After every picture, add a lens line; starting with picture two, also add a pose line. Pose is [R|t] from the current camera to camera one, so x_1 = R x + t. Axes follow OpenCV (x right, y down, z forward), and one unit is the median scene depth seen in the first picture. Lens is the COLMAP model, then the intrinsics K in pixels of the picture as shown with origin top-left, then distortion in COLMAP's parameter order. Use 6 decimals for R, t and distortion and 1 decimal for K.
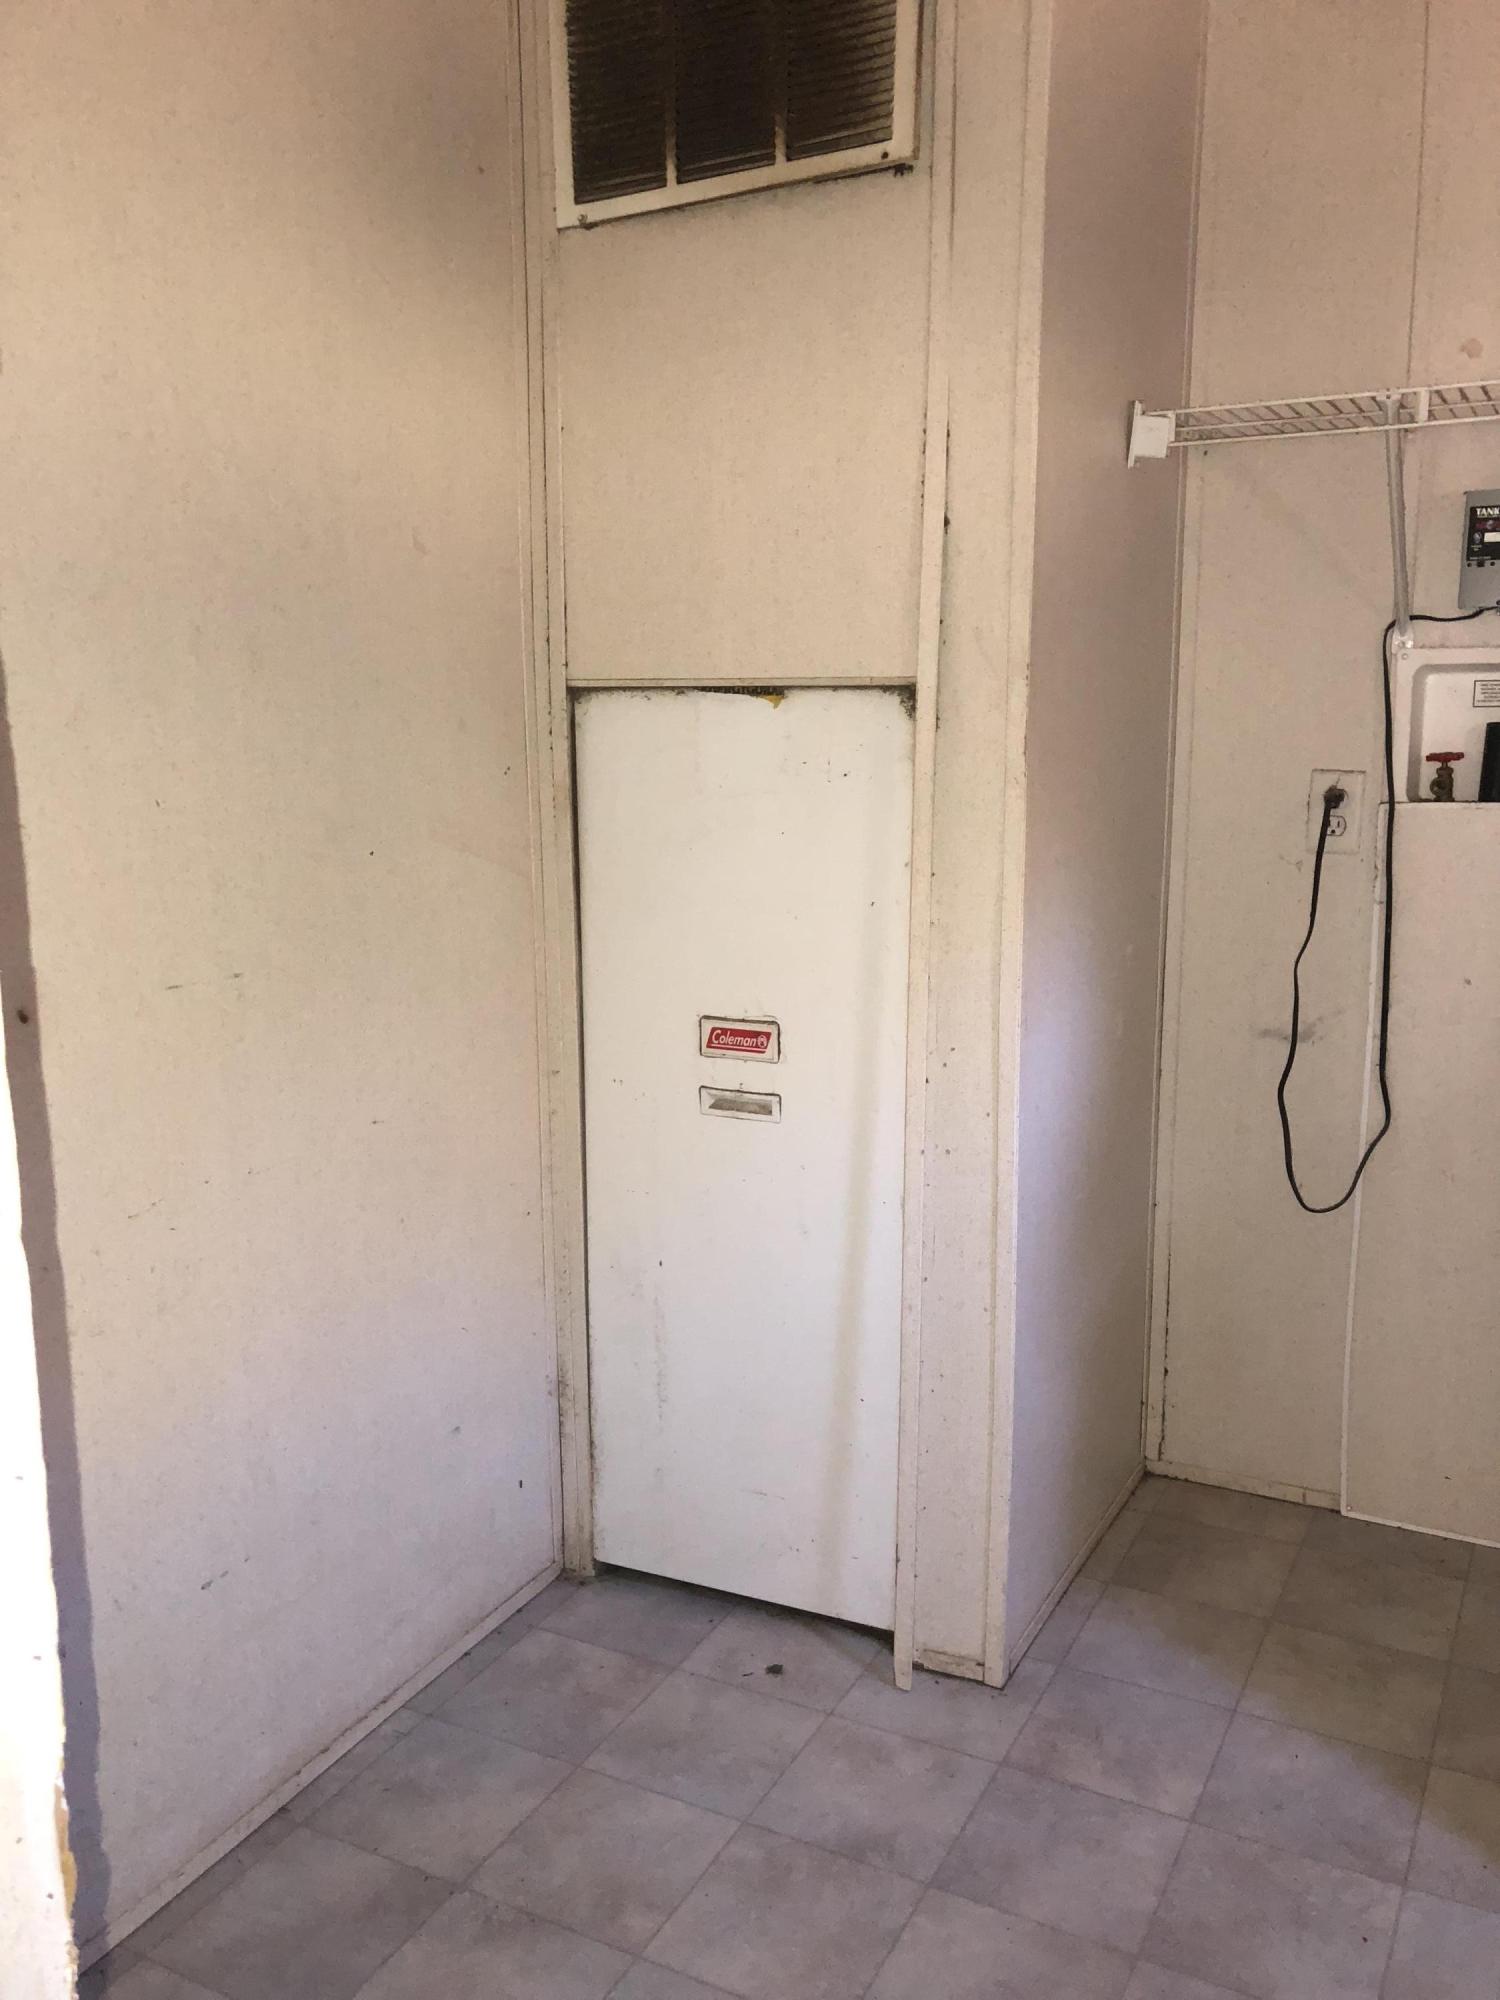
lens RADIAL K [[1643.9, 0, 750.0], [0, 1643.9, 1000.0], [0, 0, 1]] dist [-0.013357, 0.016544]
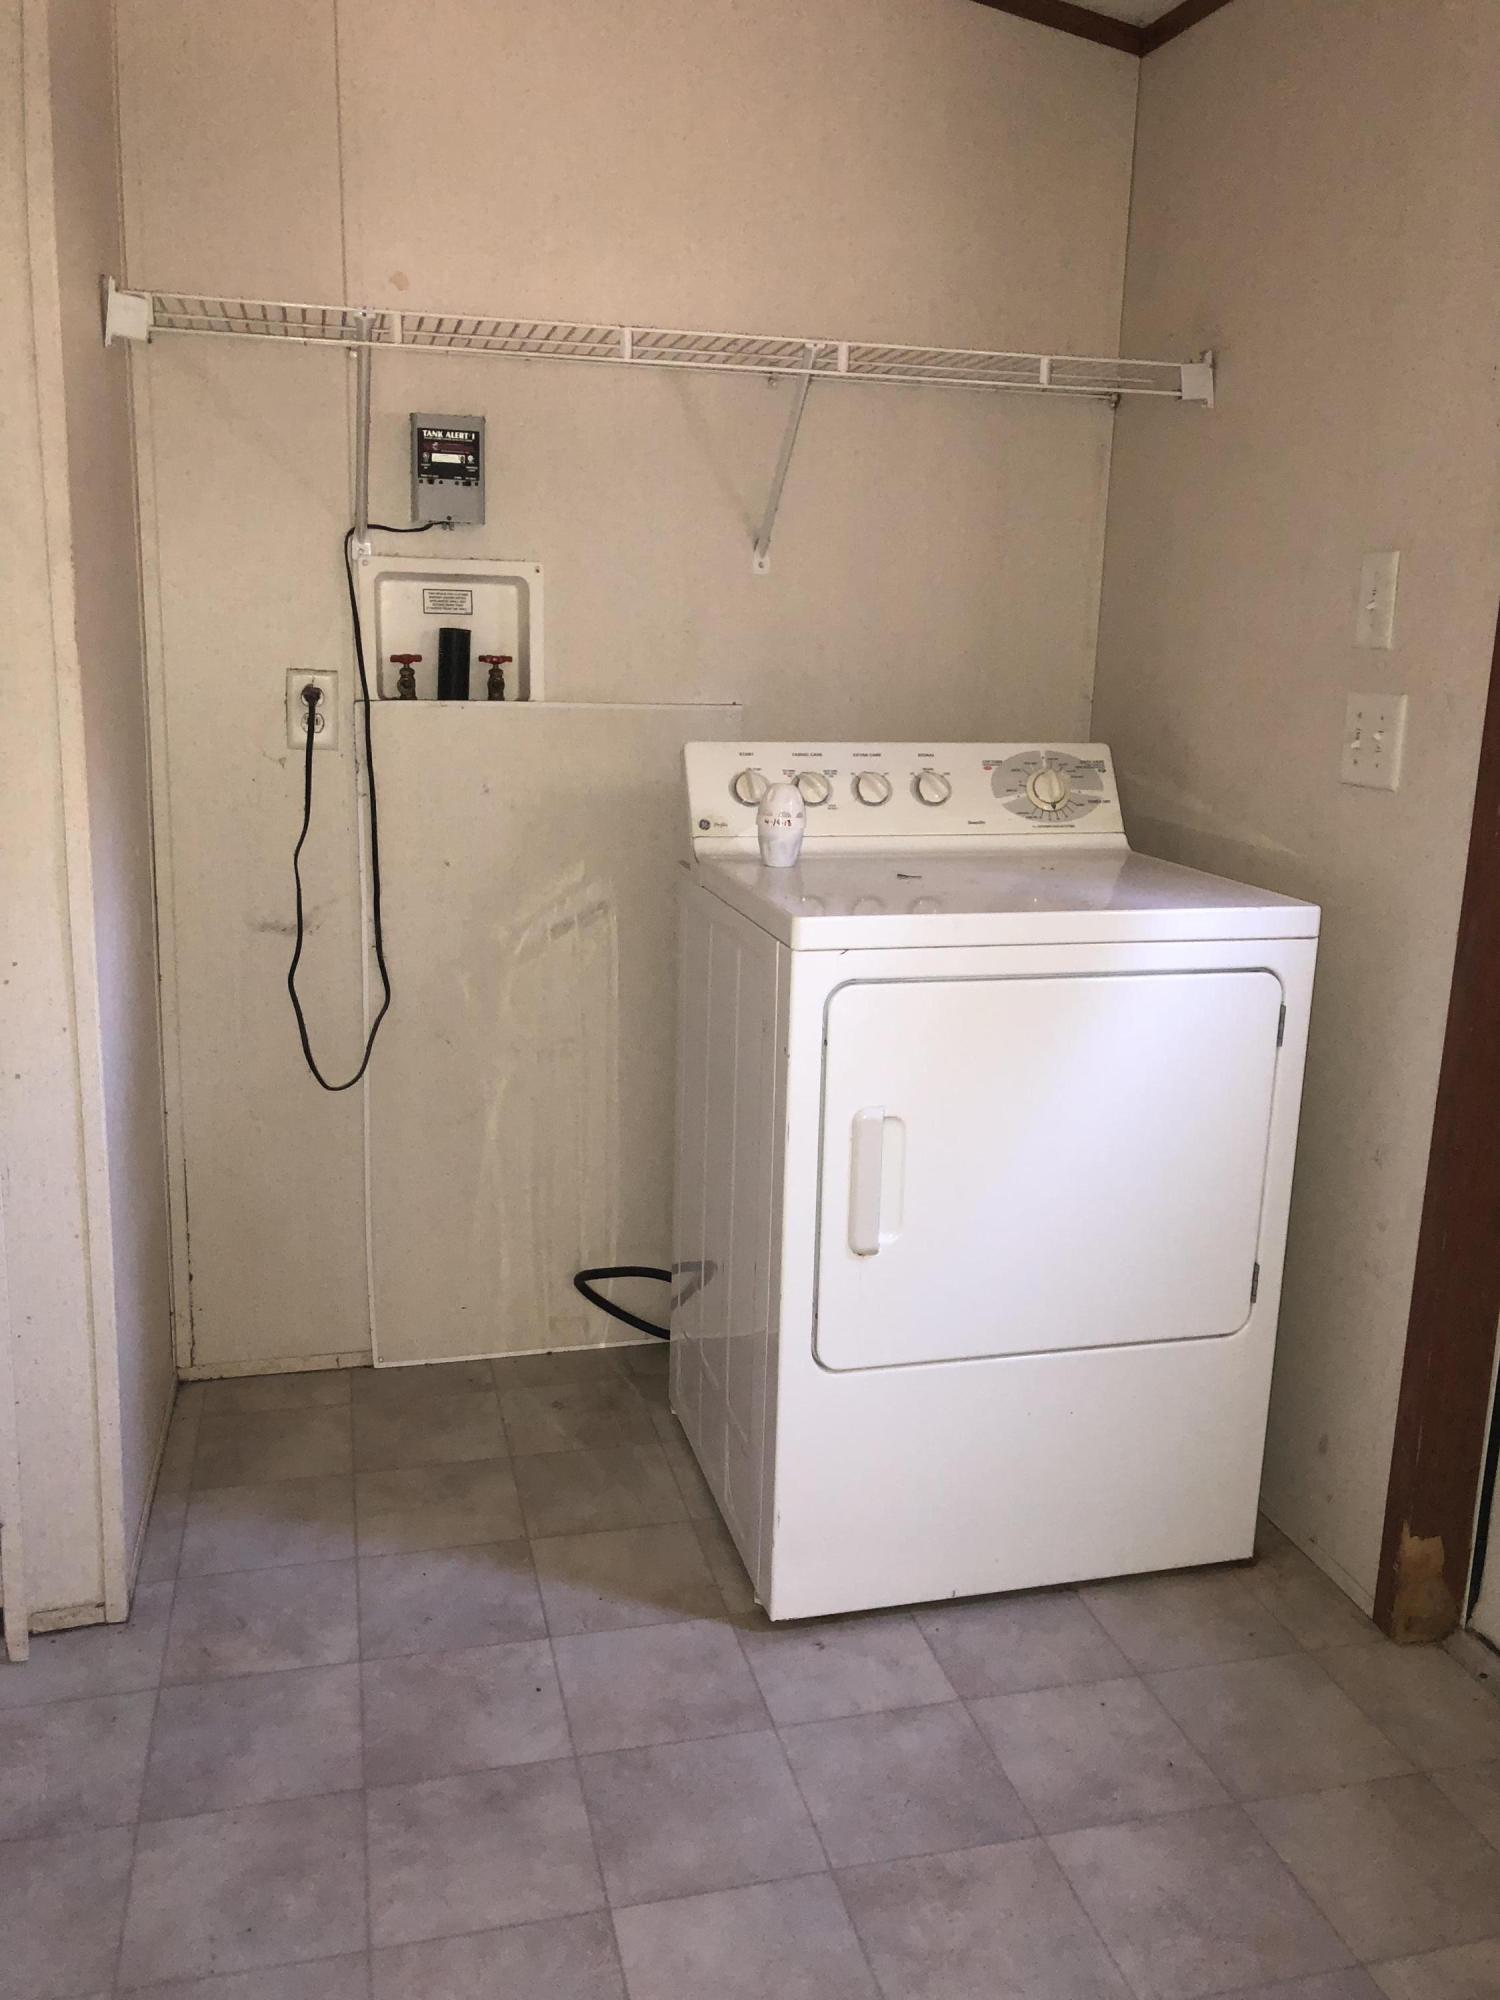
lens RADIAL K [[1677.2, 0, 750.0], [0, 1677.2, 1000.0], [0, 0, 1]] dist [-0.004910, 0.005090]
pose [[0.733613, -0.114602, 0.669835, -0.185787], [0.083695, 0.993411, 0.078298, 0.009423], [-0.674394, -0.001378, 0.738370, 0.023597]]
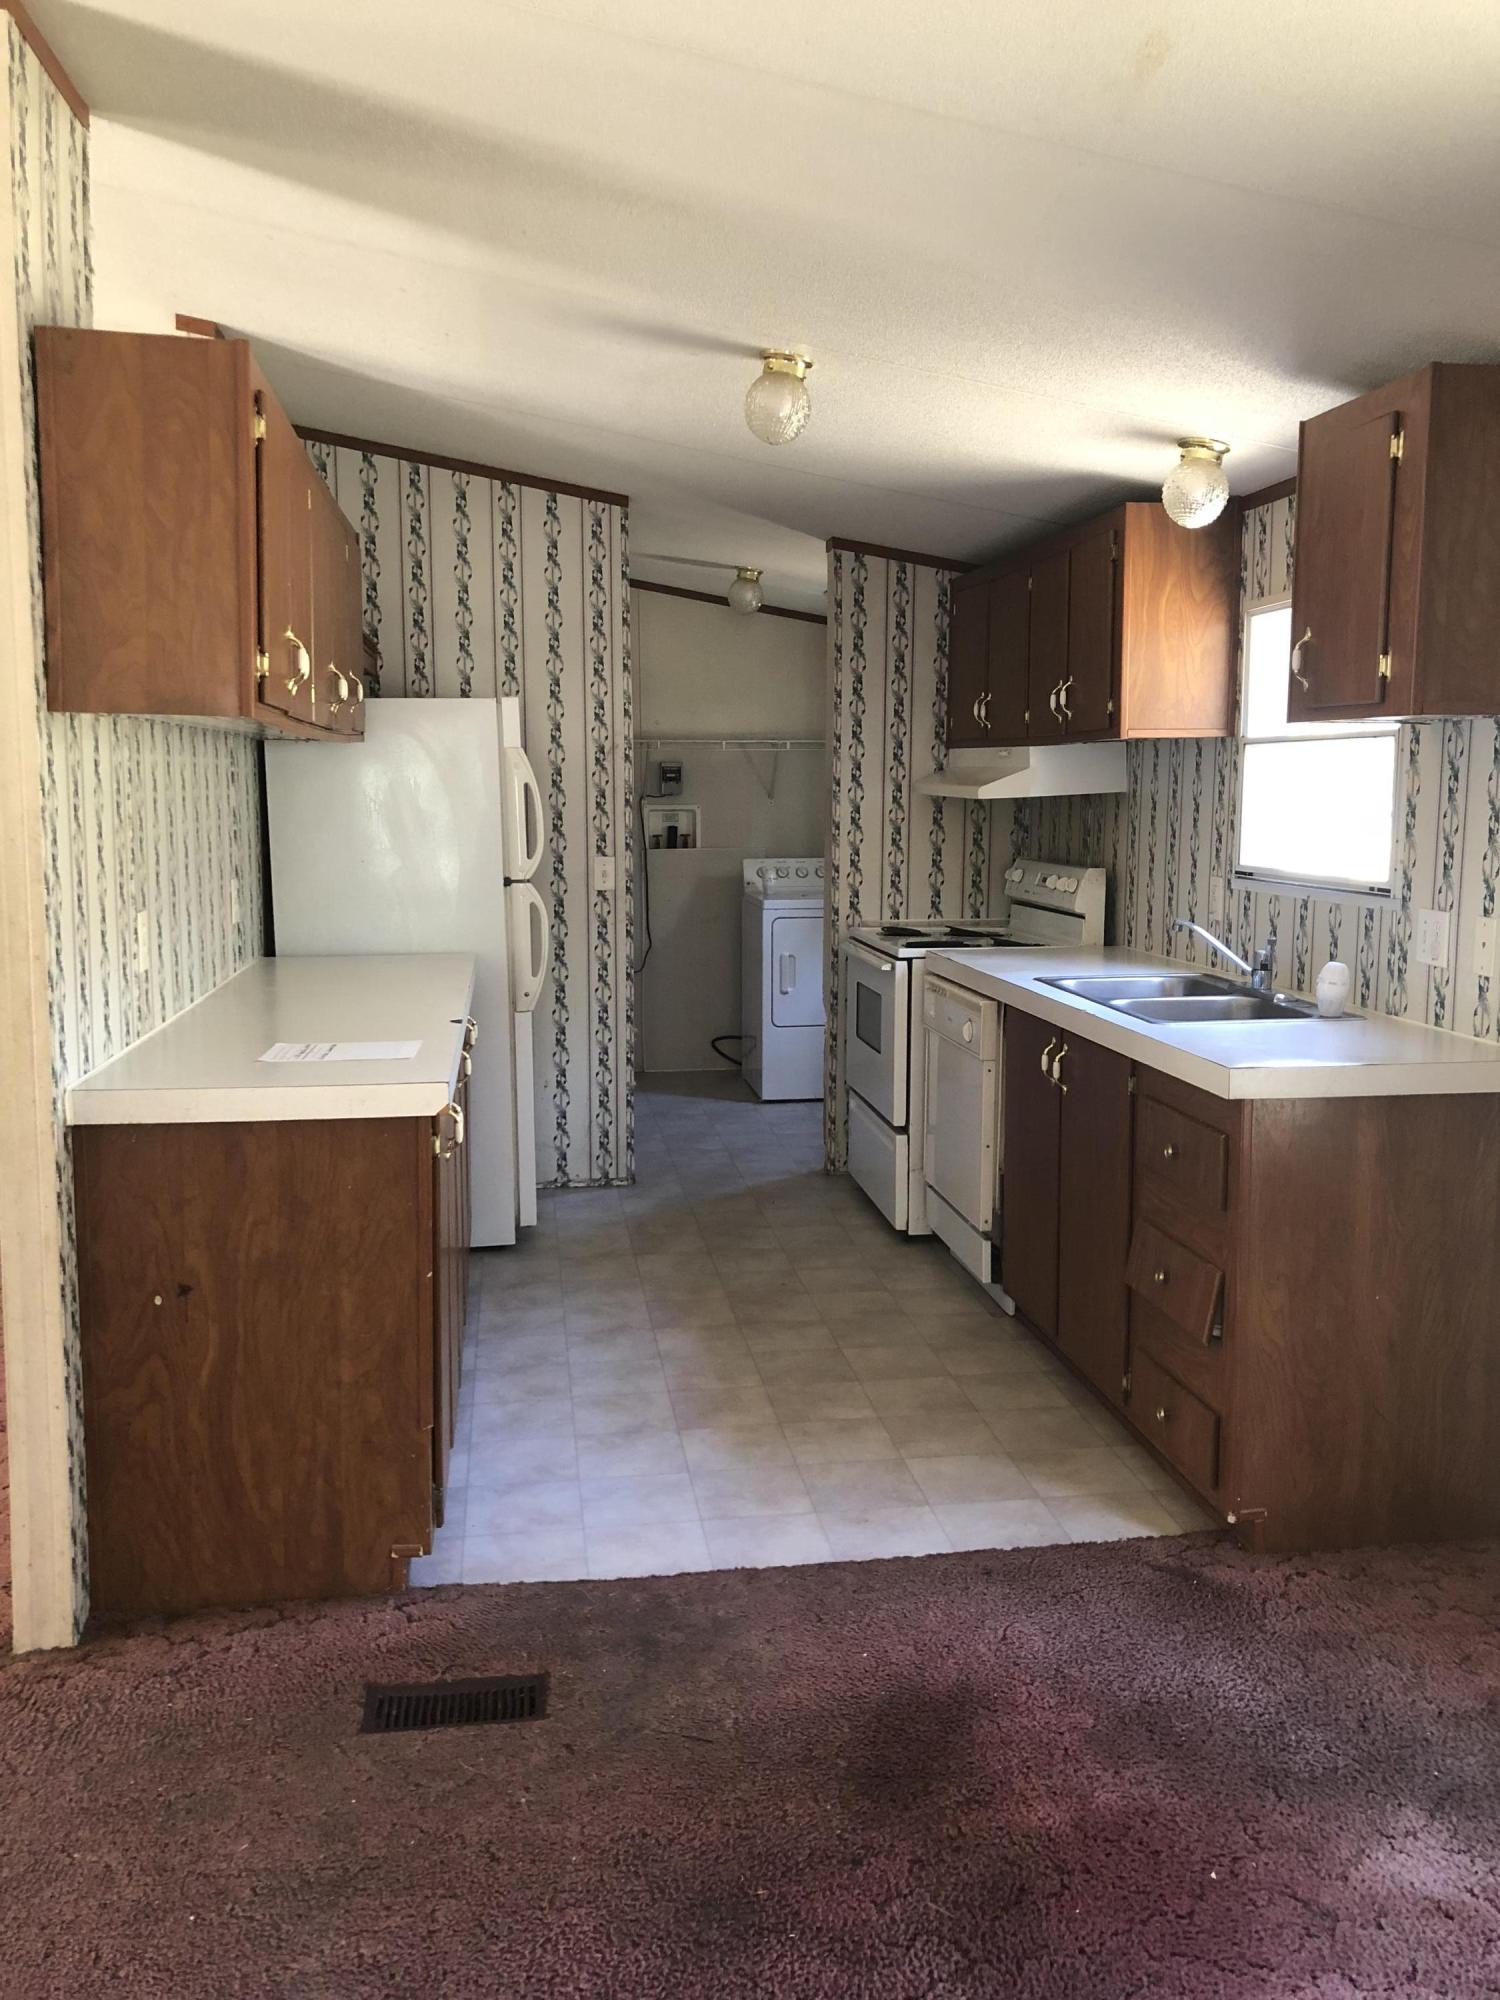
lens RADIAL K [[1667.3, 0, 746.0], [0, 1667.3, 1043.6], [0, 0, 1]] dist [-0.007655, -0.008229]
pose [[0.805747, -0.076292, 0.587325, -1.544155], [0.096209, 0.995357, -0.002694, 0.318762], [-0.584393, 0.058677, 0.809346, -1.950227]]
